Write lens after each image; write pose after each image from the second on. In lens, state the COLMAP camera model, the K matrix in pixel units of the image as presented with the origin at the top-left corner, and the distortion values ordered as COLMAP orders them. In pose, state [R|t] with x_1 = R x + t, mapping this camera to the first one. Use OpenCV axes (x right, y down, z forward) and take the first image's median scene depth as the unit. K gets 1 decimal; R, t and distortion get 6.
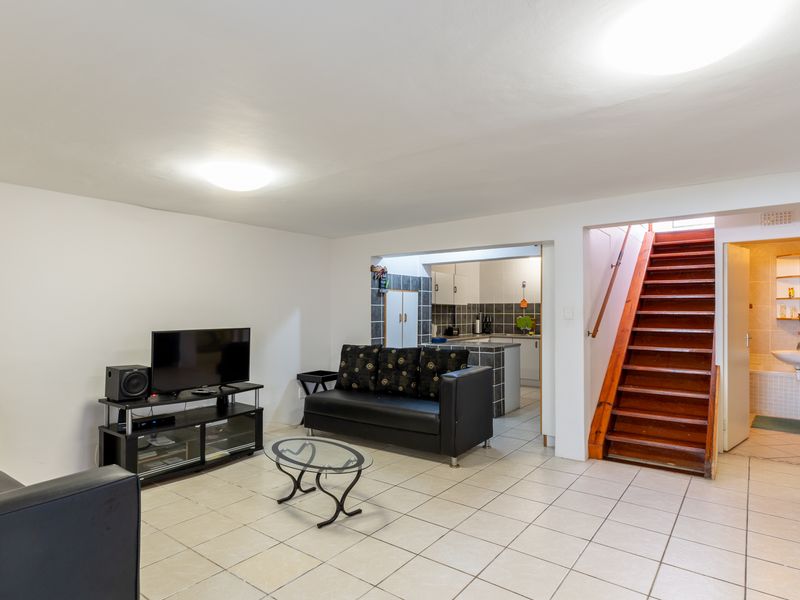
lens RADIAL K [[457.2, 0, 401.8], [0, 457.2, 312.3], [0, 0, 1]] dist [0.002951, -0.000866]
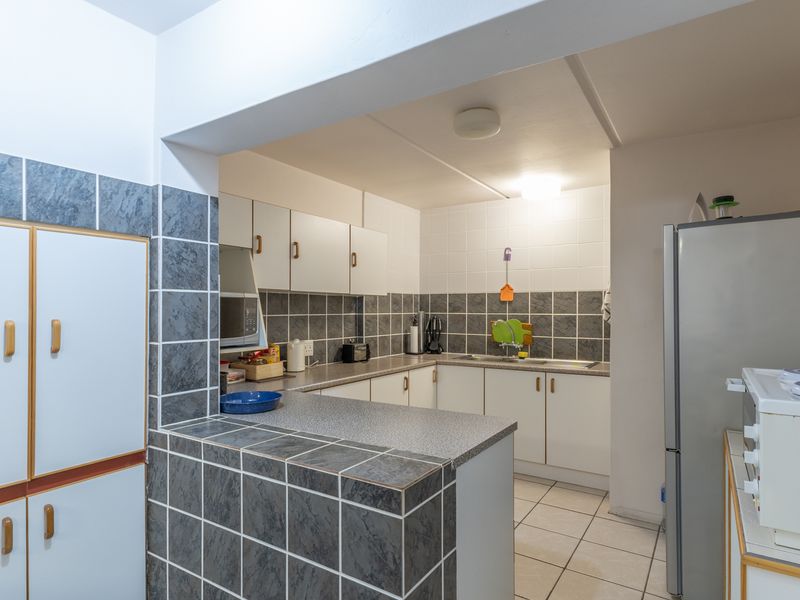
lens RADIAL K [[457.2, 0, 373.8], [0, 457.2, 308.4], [0, 0, 1]] dist [0.002951, -0.000866]
pose [[0.999976, 0.000192, 0.006952, 0.184963], [-0.000185, 0.999999, -0.001087, -0.003735], [-0.006952, 0.001086, 0.999975, 0.783182]]
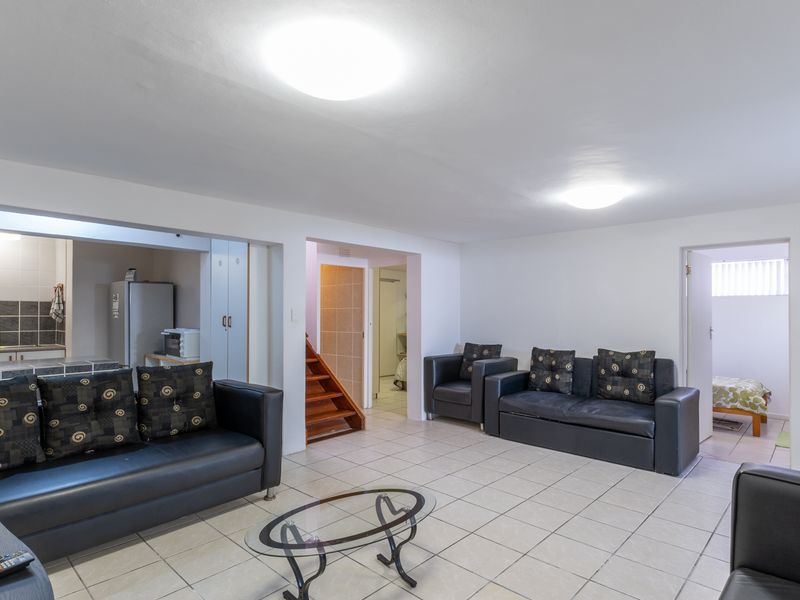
lens RADIAL K [[457.2, 0, 404.4], [0, 457.2, 303.1], [0, 0, 1]] dist [0.002951, -0.000866]
pose [[0.112171, 0.022434, 0.993436, -0.478604], [-0.000799, 0.999747, -0.022487, -0.002136], [-0.993689, 0.001729, 0.112160, 0.450921]]
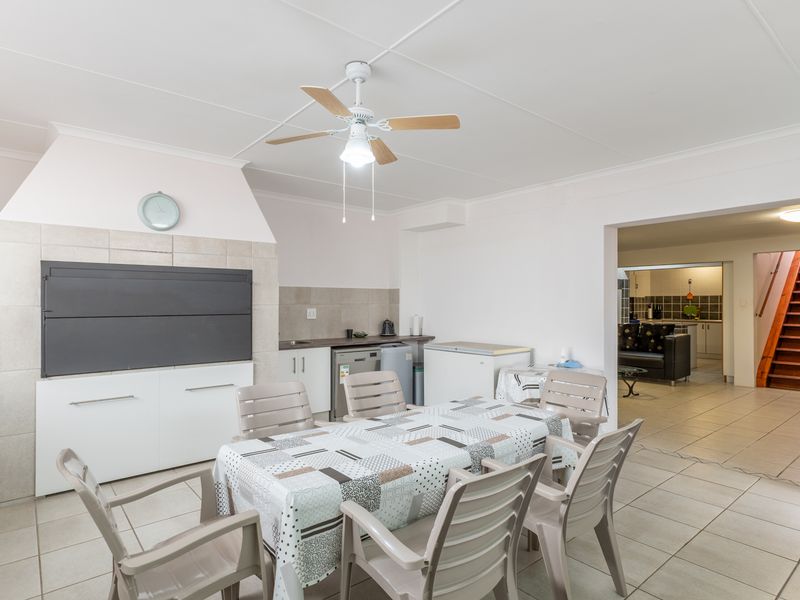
lens RADIAL K [[457.2, 0, 398.2], [0, 457.2, 302.5], [0, 0, 1]] dist [0.002951, -0.000866]
pose [[0.971461, -0.001254, -0.237198, -0.357044], [0.000872, 0.999998, -0.001715, 0.001771], [0.237199, 0.001459, 0.971460, -0.720666]]
